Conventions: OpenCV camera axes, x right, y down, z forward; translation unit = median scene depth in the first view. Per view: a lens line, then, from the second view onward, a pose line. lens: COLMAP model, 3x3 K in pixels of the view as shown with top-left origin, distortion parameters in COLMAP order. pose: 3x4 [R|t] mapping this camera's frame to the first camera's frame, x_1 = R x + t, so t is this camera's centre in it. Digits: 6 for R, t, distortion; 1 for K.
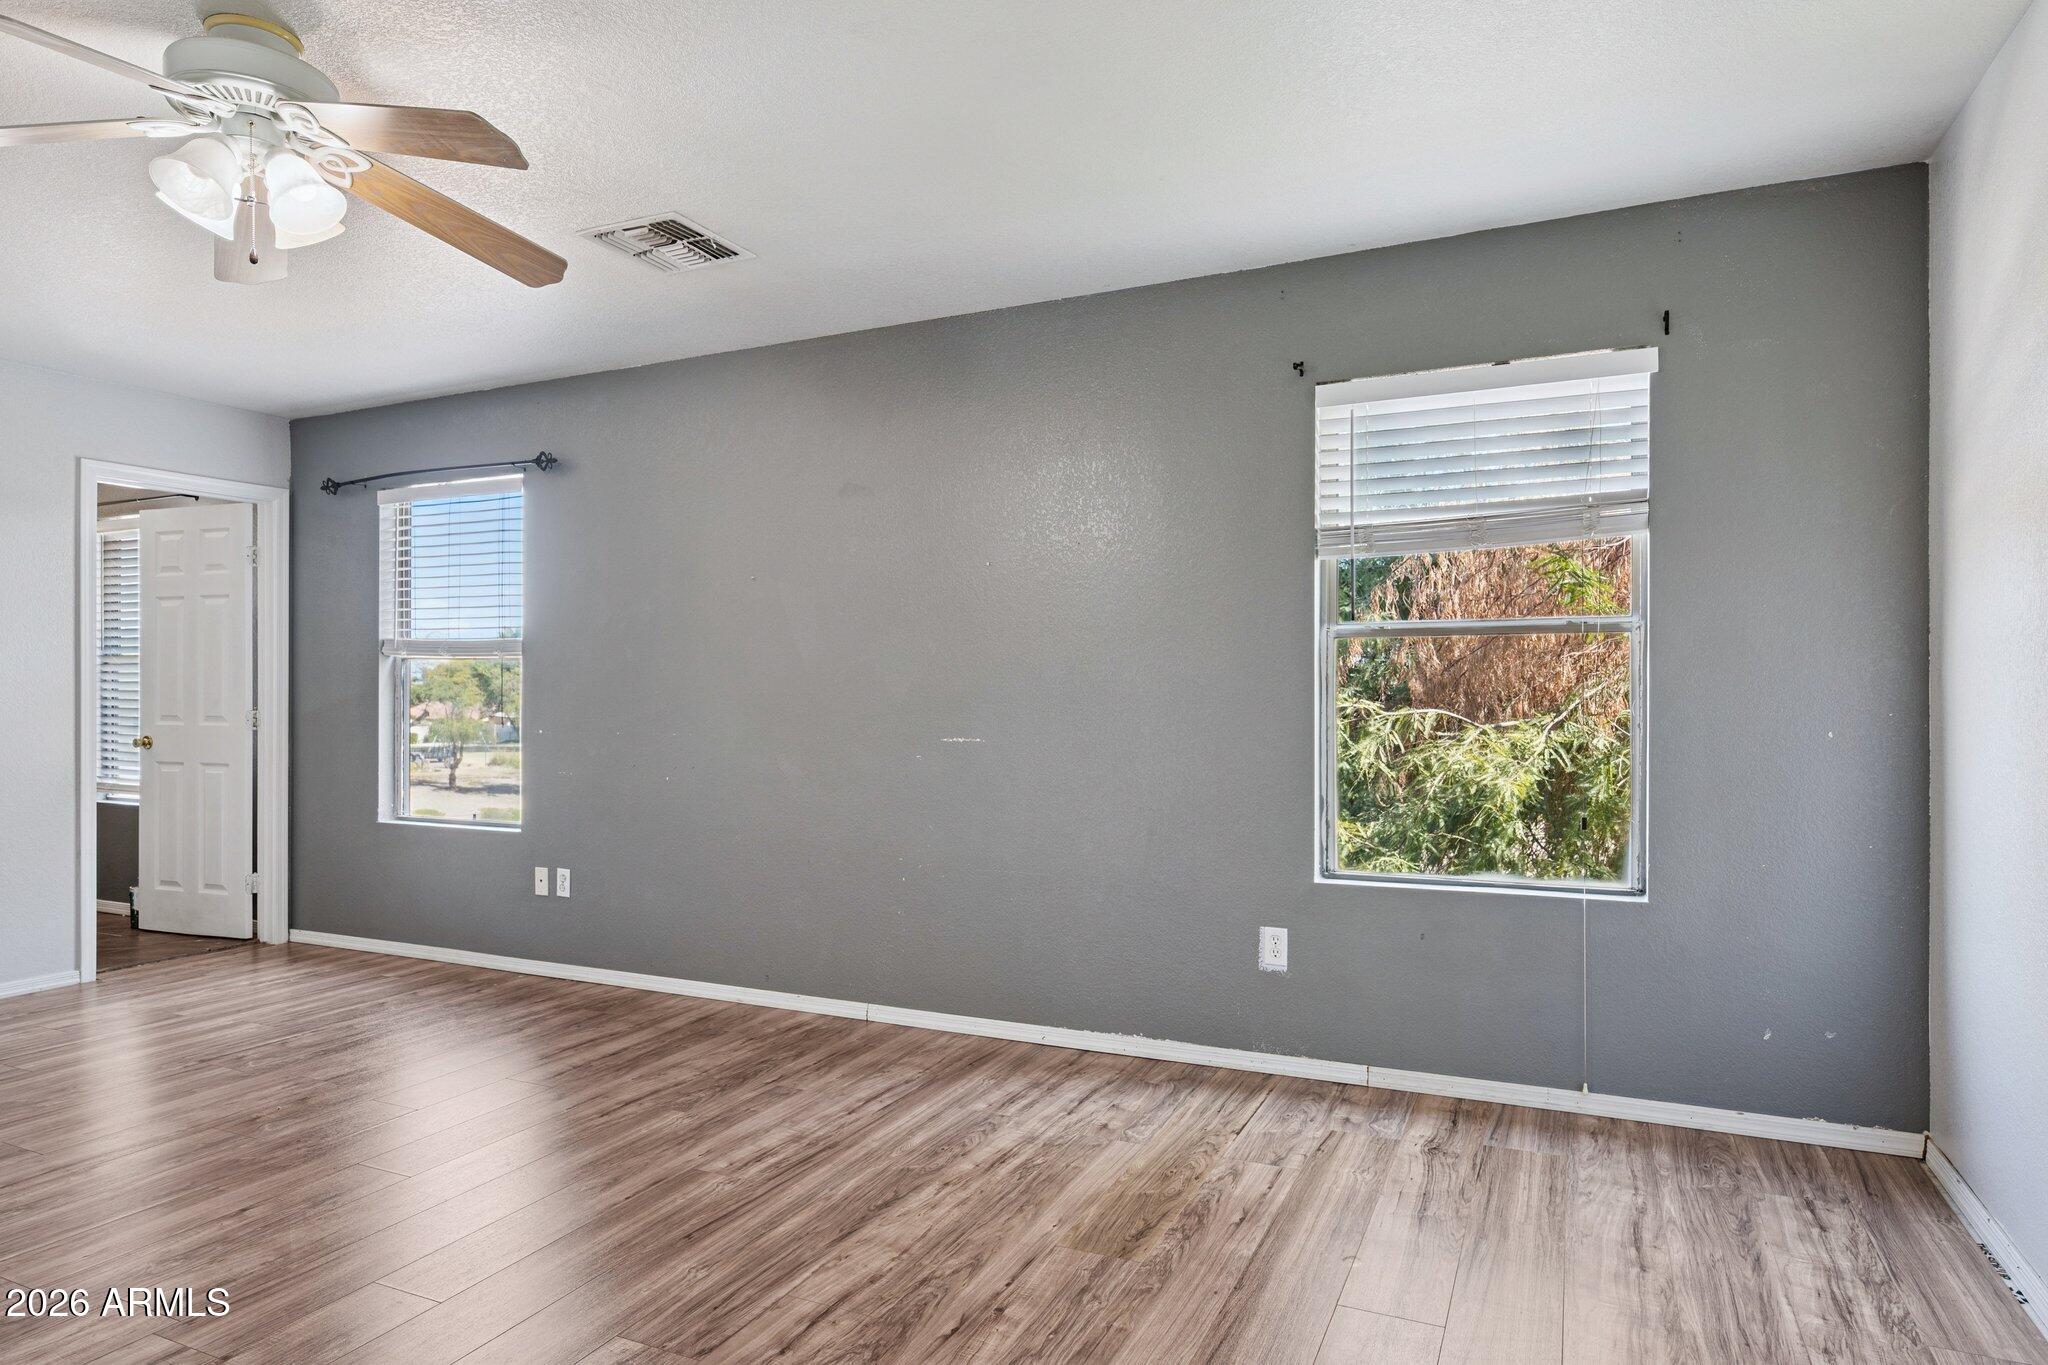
lens RADIAL K [[1171.7, 0, 1023.5], [0, 1171.7, 693.6], [0, 0, 1]] dist [0.000746, 0.000472]
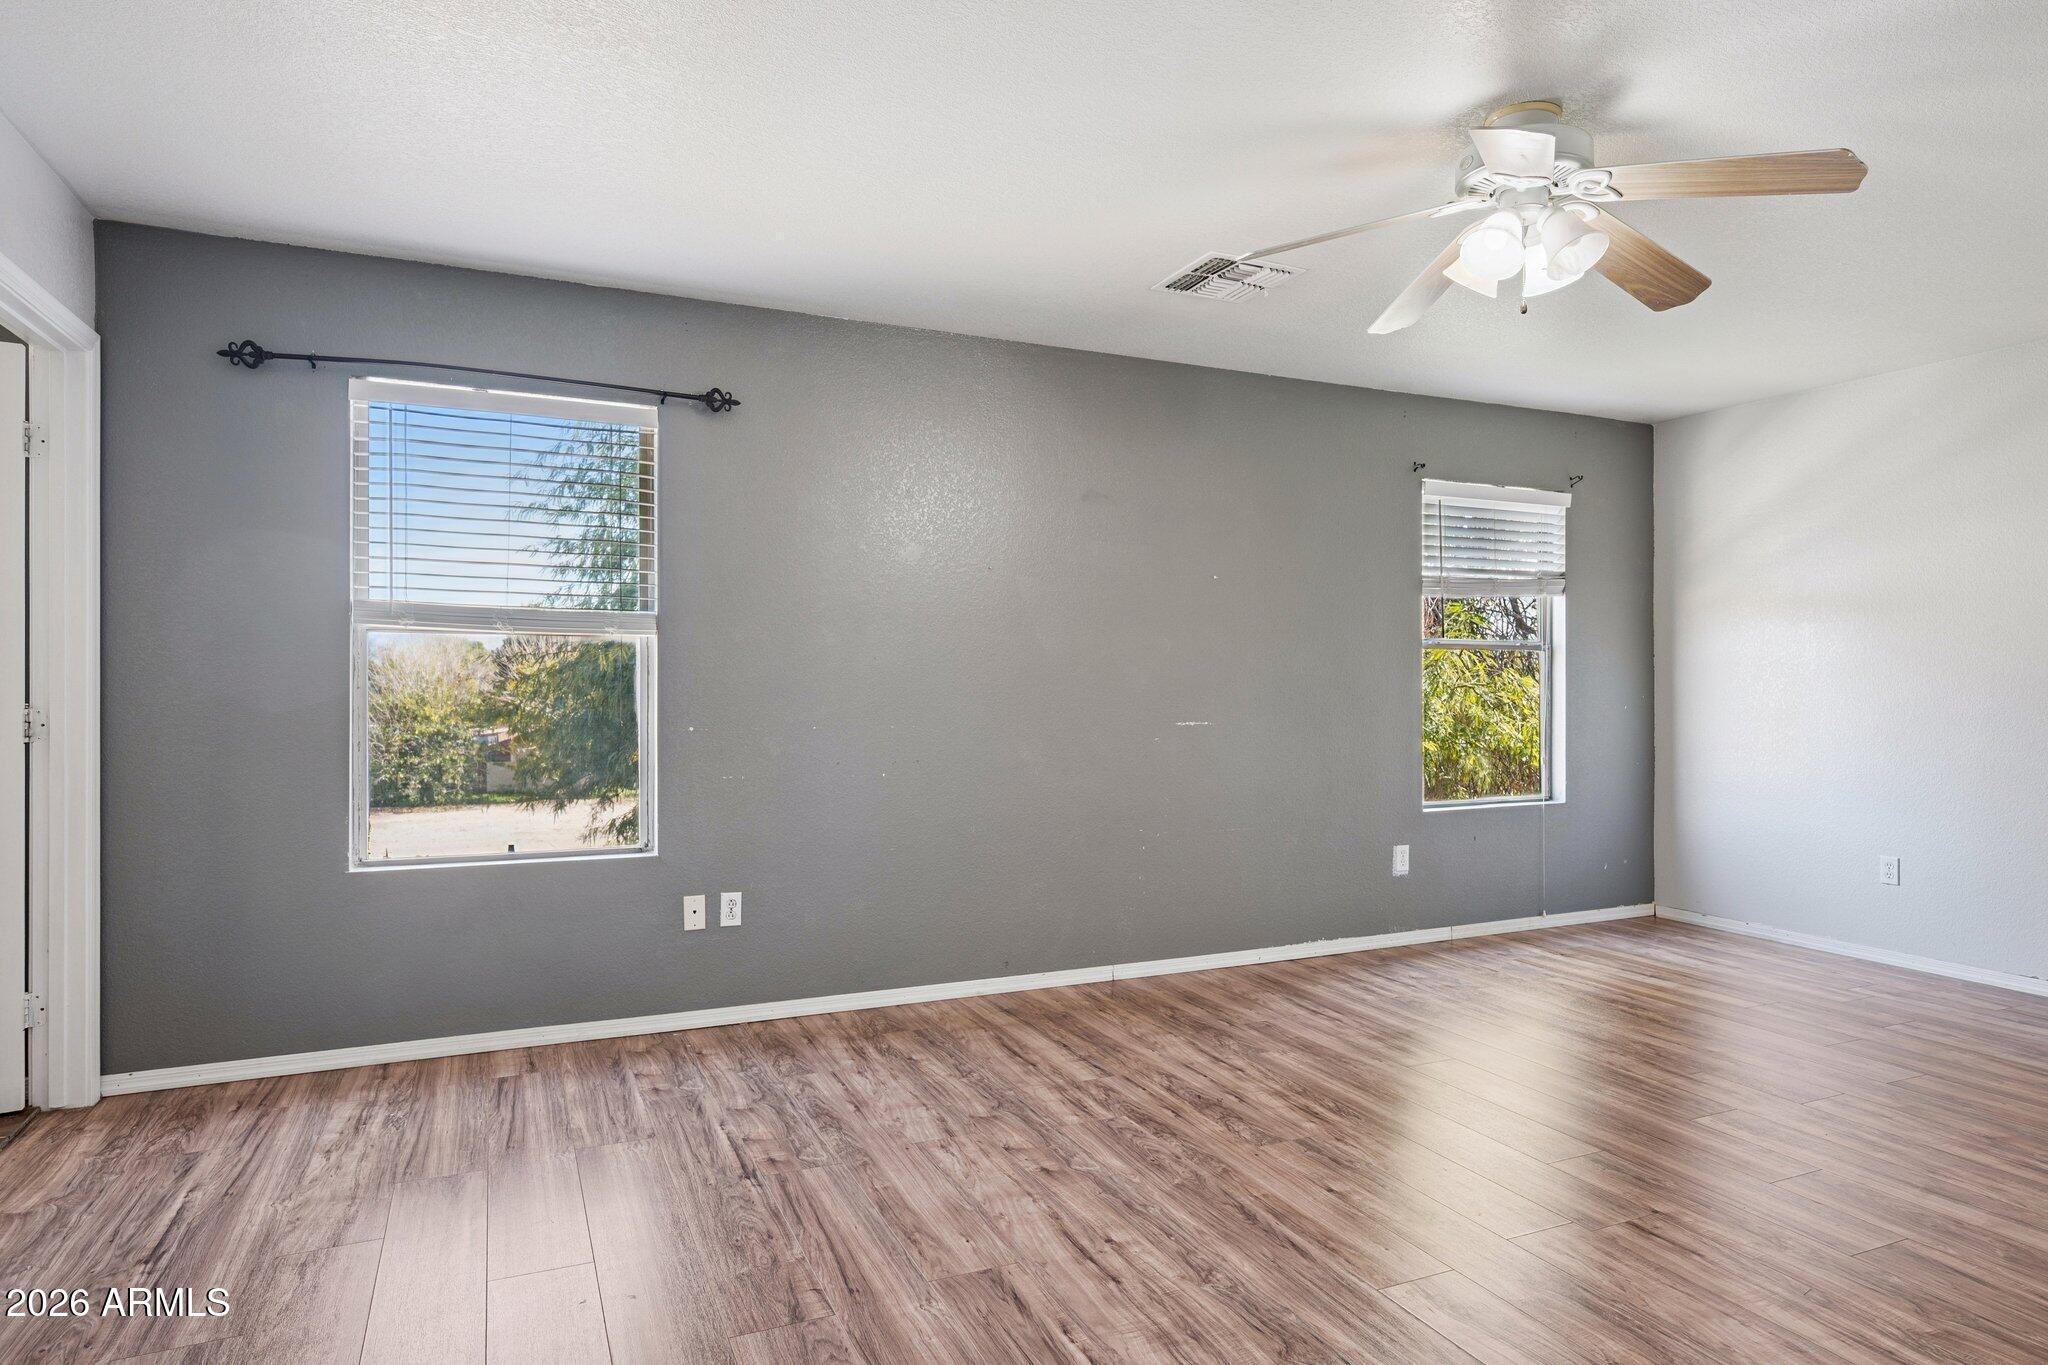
lens RADIAL K [[1178.2, 0, 1016.7], [0, 1178.2, 679.1], [0, 0, 1]] dist [-0.004120, -0.001237]
pose [[0.652877, 0.007291, 0.757428, -1.140345], [-0.002296, 0.999968, -0.007646, 0.004770], [-0.757460, 0.003253, 0.652873, 0.381112]]
